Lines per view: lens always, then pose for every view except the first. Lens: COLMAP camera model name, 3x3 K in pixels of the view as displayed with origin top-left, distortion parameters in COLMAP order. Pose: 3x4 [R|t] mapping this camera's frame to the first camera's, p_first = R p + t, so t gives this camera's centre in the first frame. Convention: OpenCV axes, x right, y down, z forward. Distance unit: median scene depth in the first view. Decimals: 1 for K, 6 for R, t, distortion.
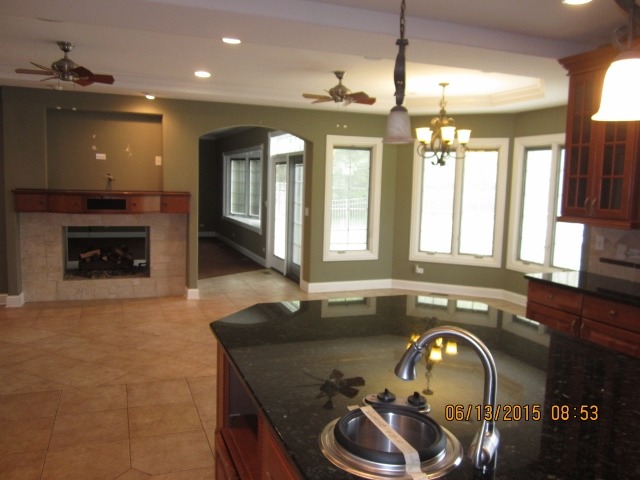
lens RADIAL K [[523.8, 0, 320.0], [0, 523.8, 240.0], [0, 0, 1]] dist [-0.048724, -0.002546]
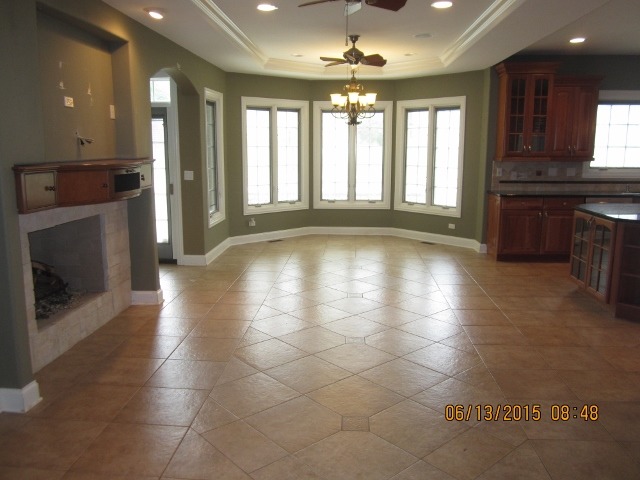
lens RADIAL K [[523.8, 0, 320.0], [0, 523.8, 240.0], [0, 0, 1]] dist [-0.048724, -0.002546]
pose [[0.419692, -0.185473, 0.888514, -0.929711], [0.111559, 0.982019, 0.152297, -0.073916], [-0.900785, 0.035204, 0.432837, 0.563605]]
